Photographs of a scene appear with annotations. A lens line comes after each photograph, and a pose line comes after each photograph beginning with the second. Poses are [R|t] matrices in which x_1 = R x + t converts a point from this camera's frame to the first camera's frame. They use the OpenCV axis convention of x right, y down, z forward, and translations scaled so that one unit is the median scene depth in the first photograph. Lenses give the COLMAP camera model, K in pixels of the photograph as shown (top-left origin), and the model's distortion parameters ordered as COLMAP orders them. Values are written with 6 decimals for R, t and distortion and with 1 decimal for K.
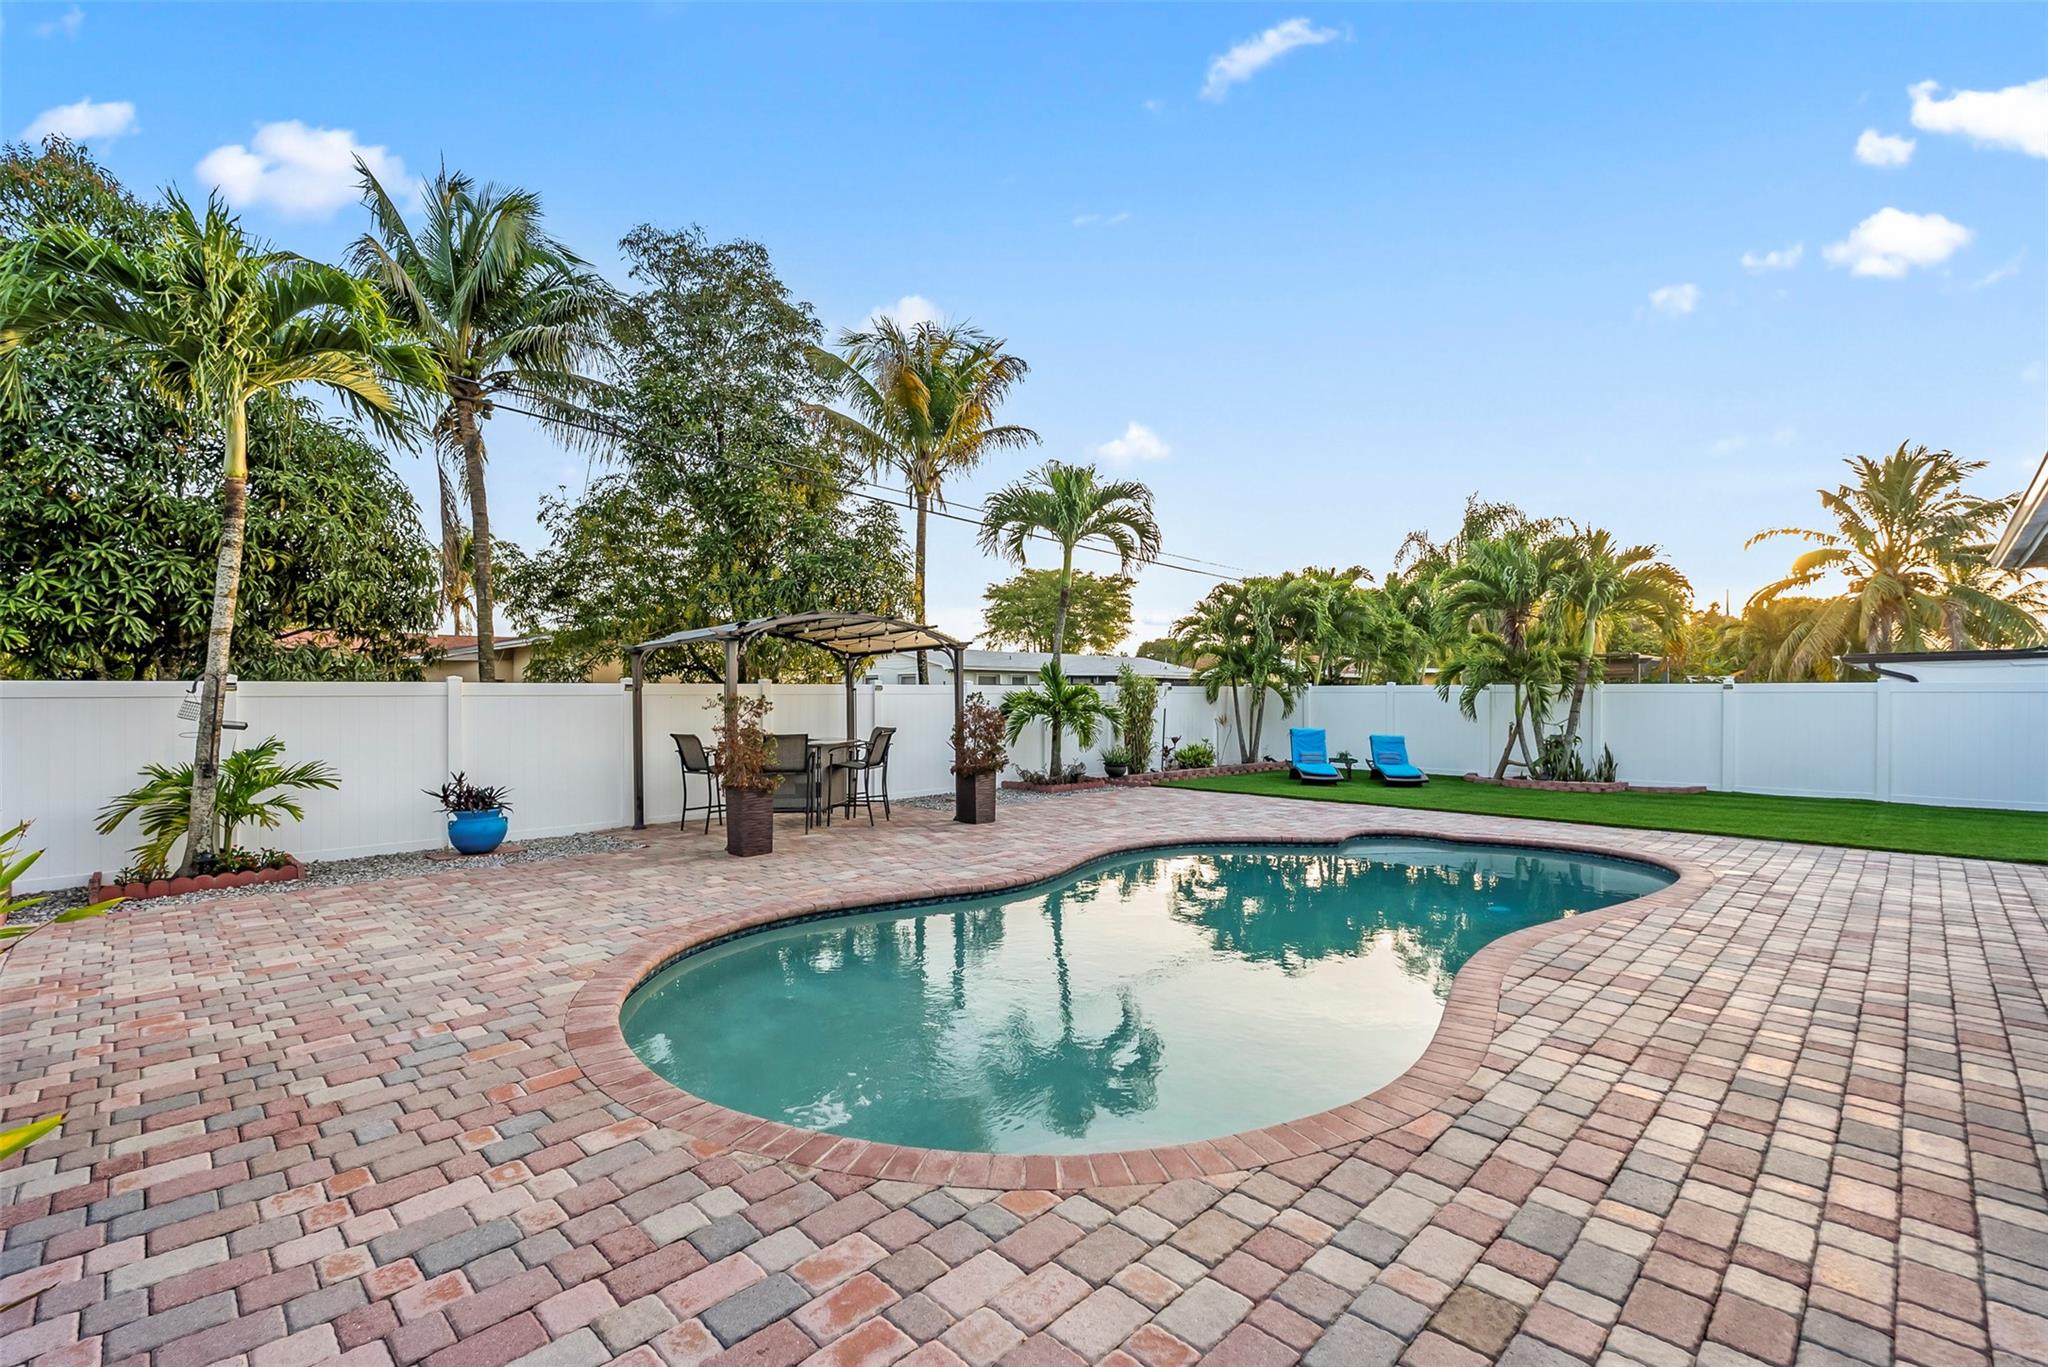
lens RADIAL K [[905.7, 0, 1024.0], [0, 905.7, 683.5], [0, 0, 1]] dist [-0.003375, 0.000259]
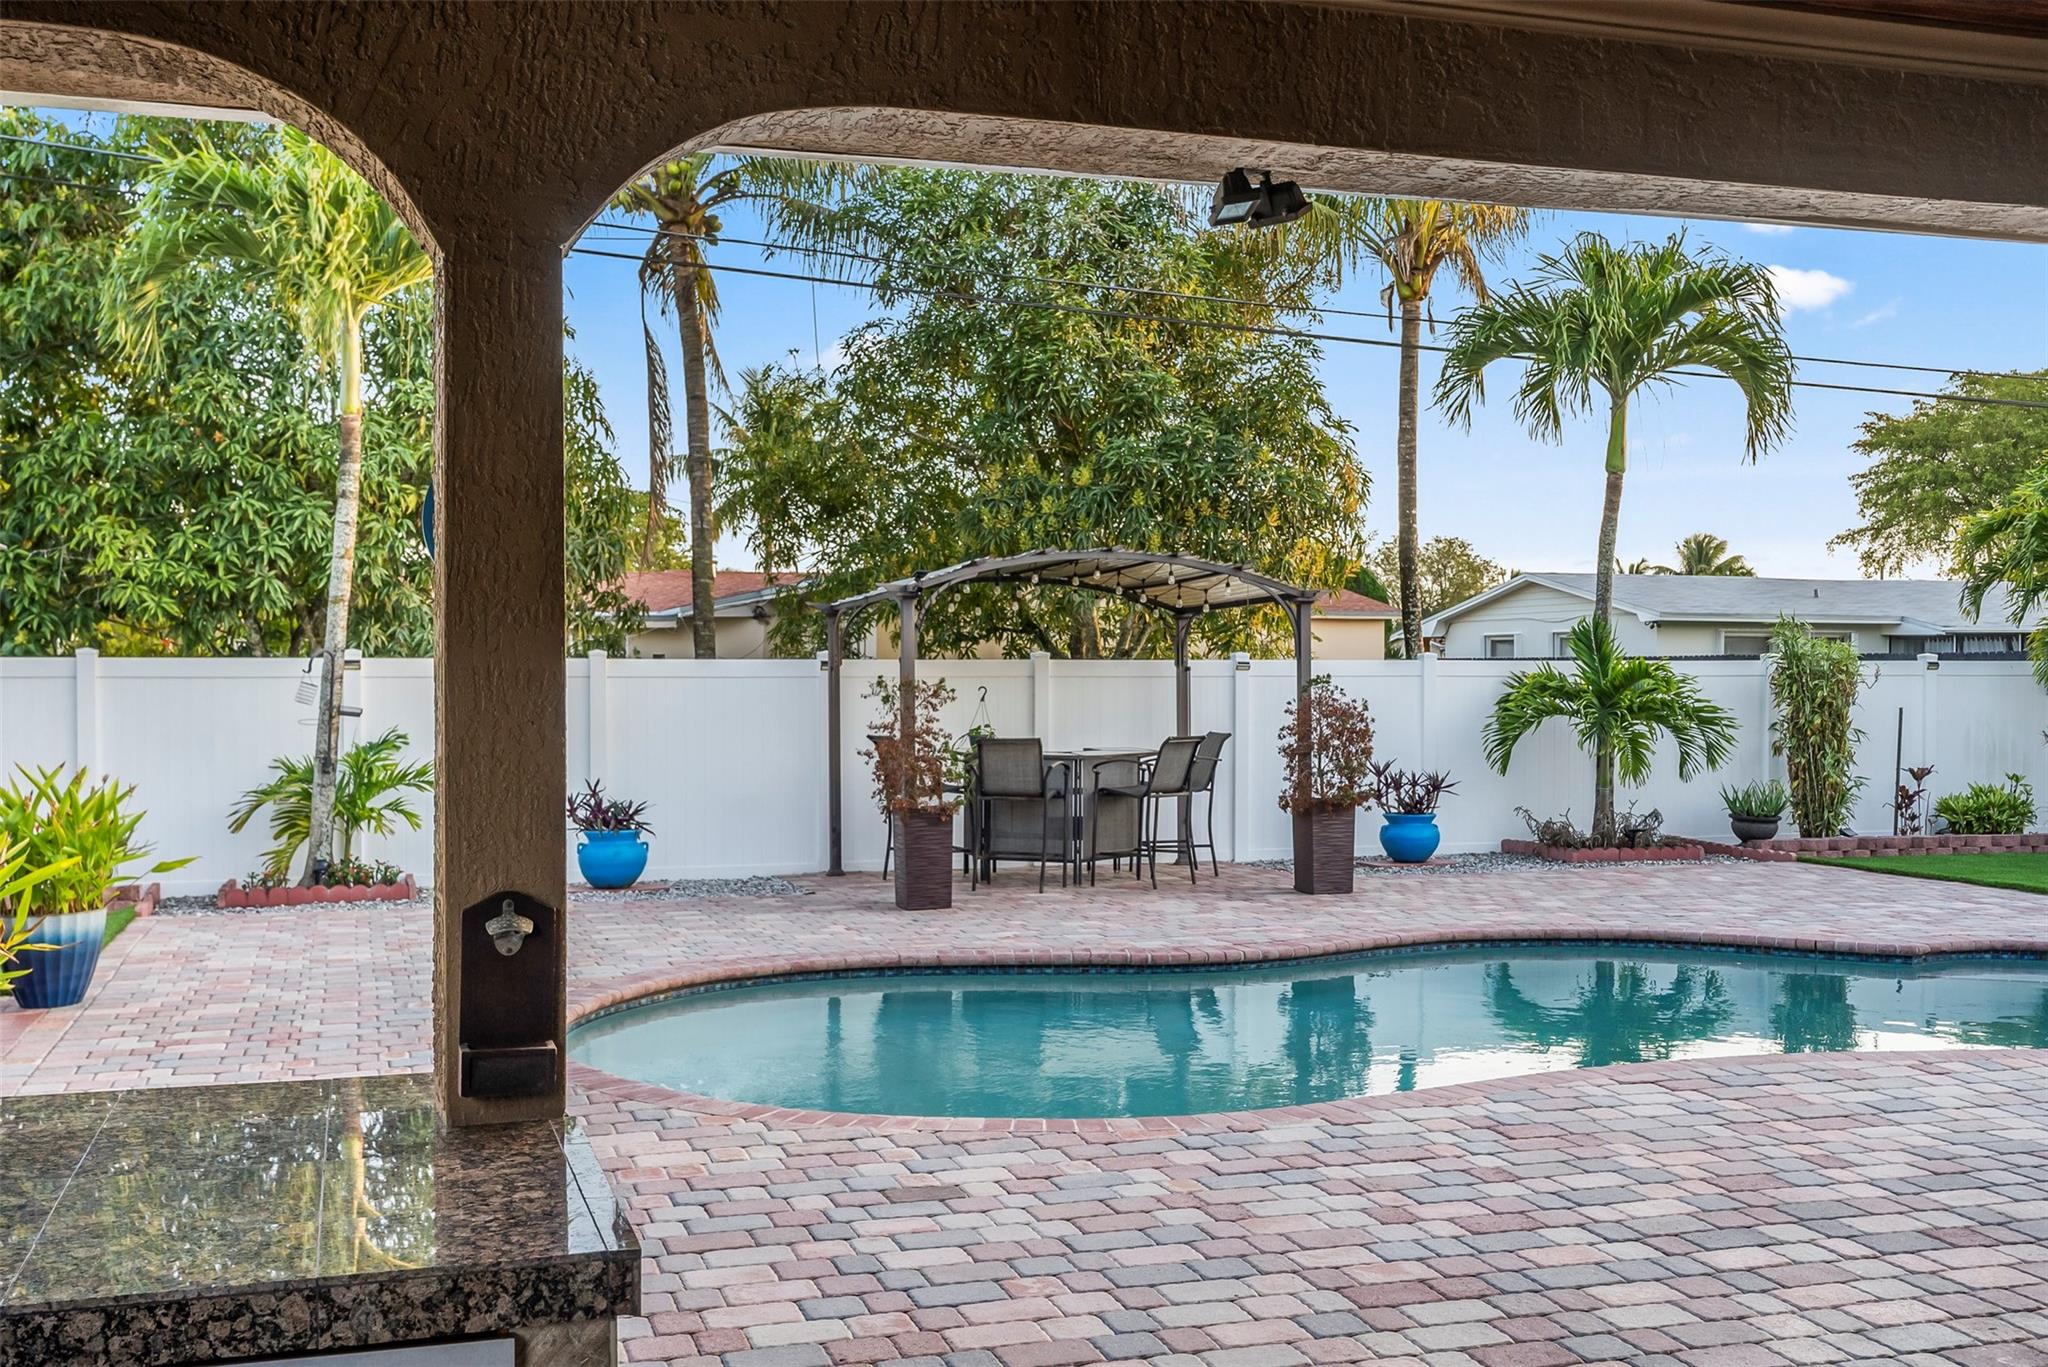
lens RADIAL K [[2038.2, 0, 1024.9], [0, 2038.2, 668.9], [0, 0, 1]] dist [0.014694, -0.010893]
pose [[0.891998, 0.002819, -0.452030, 0.475171], [0.001683, 0.999953, 0.009556, -0.009029], [0.452035, -0.009285, 0.891952, -0.355957]]
